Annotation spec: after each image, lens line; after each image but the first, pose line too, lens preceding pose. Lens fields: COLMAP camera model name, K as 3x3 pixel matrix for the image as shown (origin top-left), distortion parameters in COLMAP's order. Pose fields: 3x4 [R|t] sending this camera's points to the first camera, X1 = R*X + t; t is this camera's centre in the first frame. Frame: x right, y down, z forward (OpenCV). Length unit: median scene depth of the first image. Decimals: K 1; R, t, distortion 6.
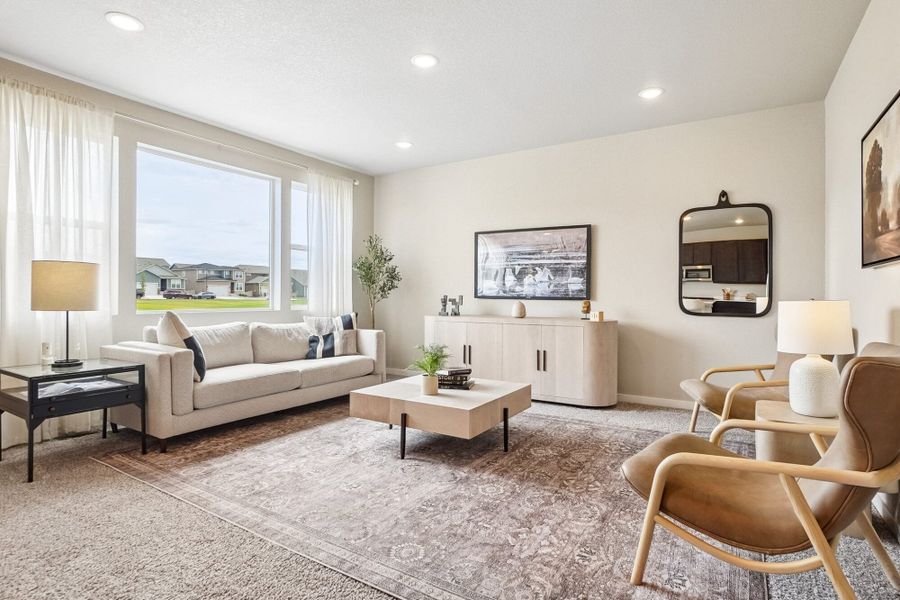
lens RADIAL K [[469.4, 0, 446.3], [0, 469.4, 301.3], [0, 0, 1]] dist [-0.017471, 0.000517]
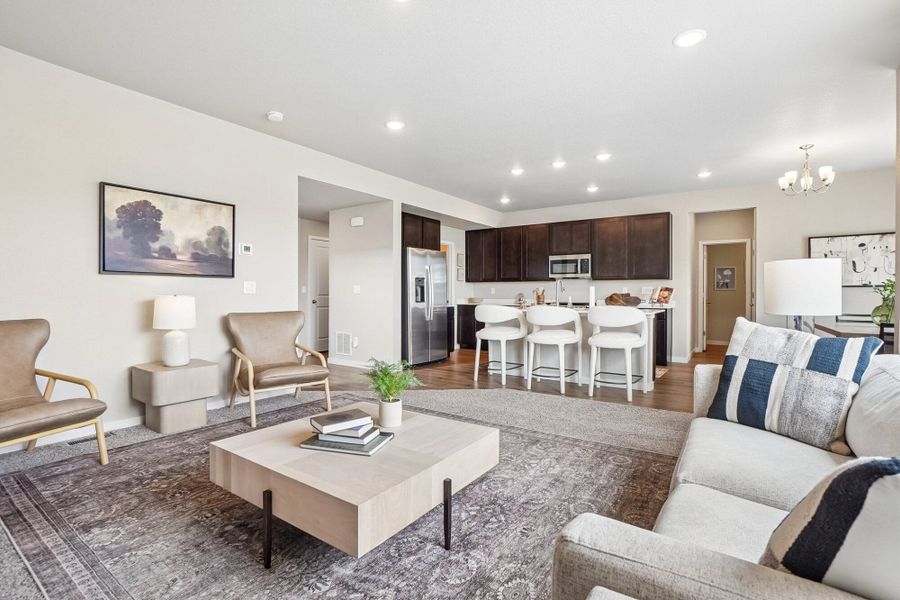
lens RADIAL K [[427.3, 0, 446.9], [0, 427.3, 297.2], [0, 0, 1]] dist [-0.053848, 0.022450]
pose [[-0.999156, -0.007131, 0.040463, -0.104340], [-0.006368, 0.999800, 0.018949, -0.014742], [-0.040590, 0.018676, -0.999001, 1.134893]]
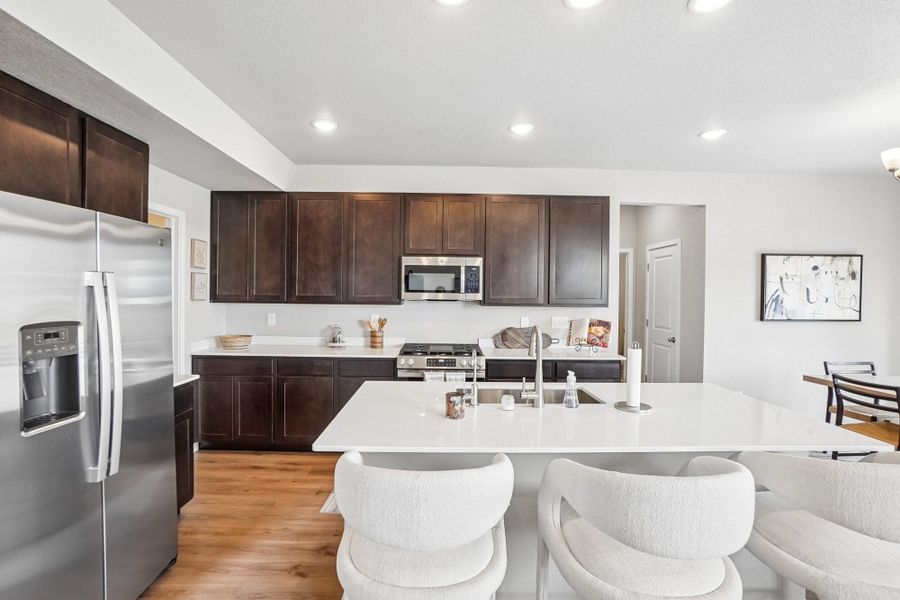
lens RADIAL K [[427.3, 0, 446.9], [0, 427.3, 297.2], [0, 0, 1]] dist [-0.053848, 0.022450]
pose [[-0.835975, -0.009347, -0.548687, -0.046076], [-0.022491, 0.999598, 0.017240, -0.078103], [0.548306, 0.026753, -0.835850, 0.274547]]
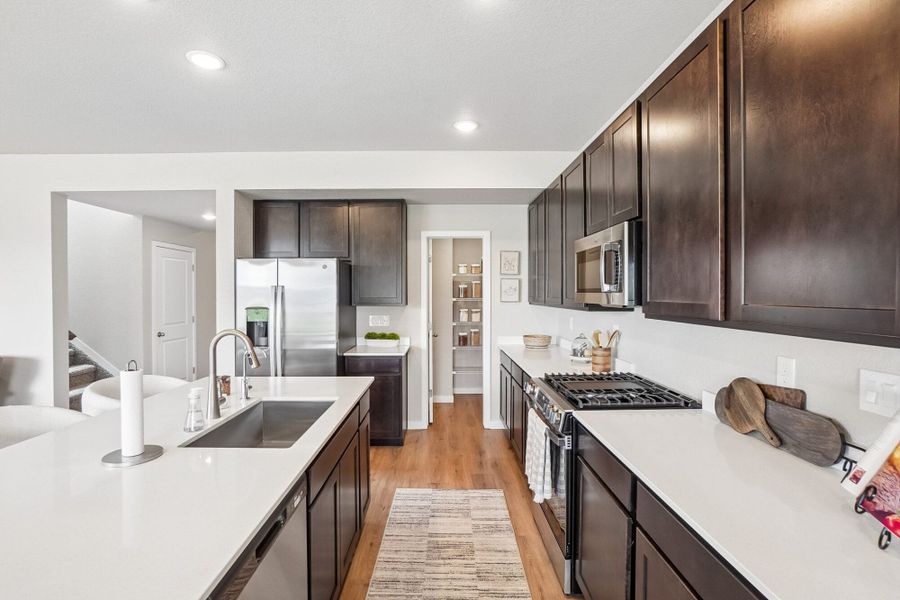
lens RADIAL K [[427.3, 0, 446.9], [0, 427.3, 297.2], [0, 0, 1]] dist [-0.053848, 0.022450]
pose [[-0.545598, -0.010661, 0.837979, -0.786469], [0.009106, 0.999785, 0.018648, -0.077565], [-0.837998, 0.017805, -0.545383, -0.000339]]
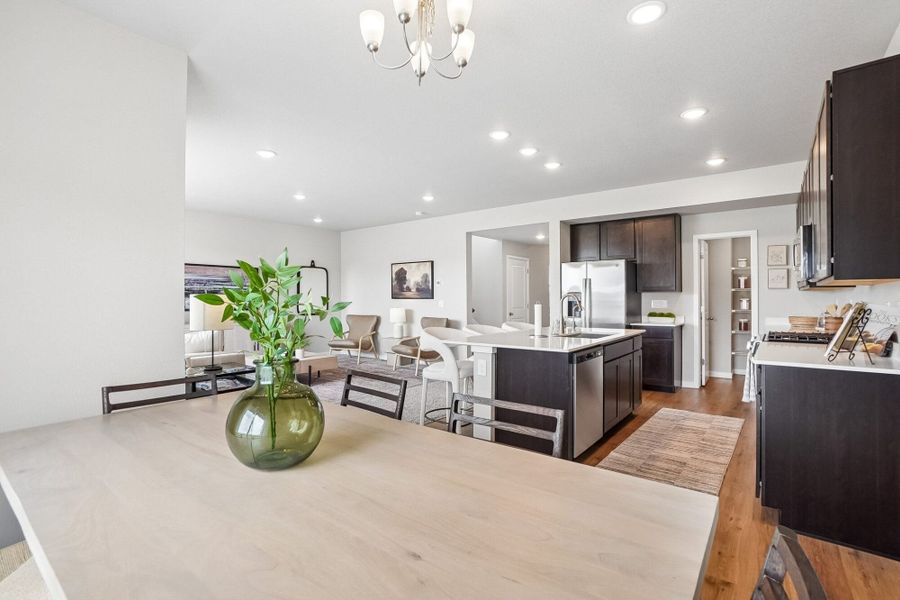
lens RADIAL K [[427.3, 0, 446.9], [0, 427.3, 297.2], [0, 0, 1]] dist [-0.053848, 0.022450]
pose [[0.101723, -0.002147, 0.994810, -1.230507], [0.015646, 0.999877, 0.000558, -0.040597], [-0.994690, 0.015508, 0.101744, 0.113372]]
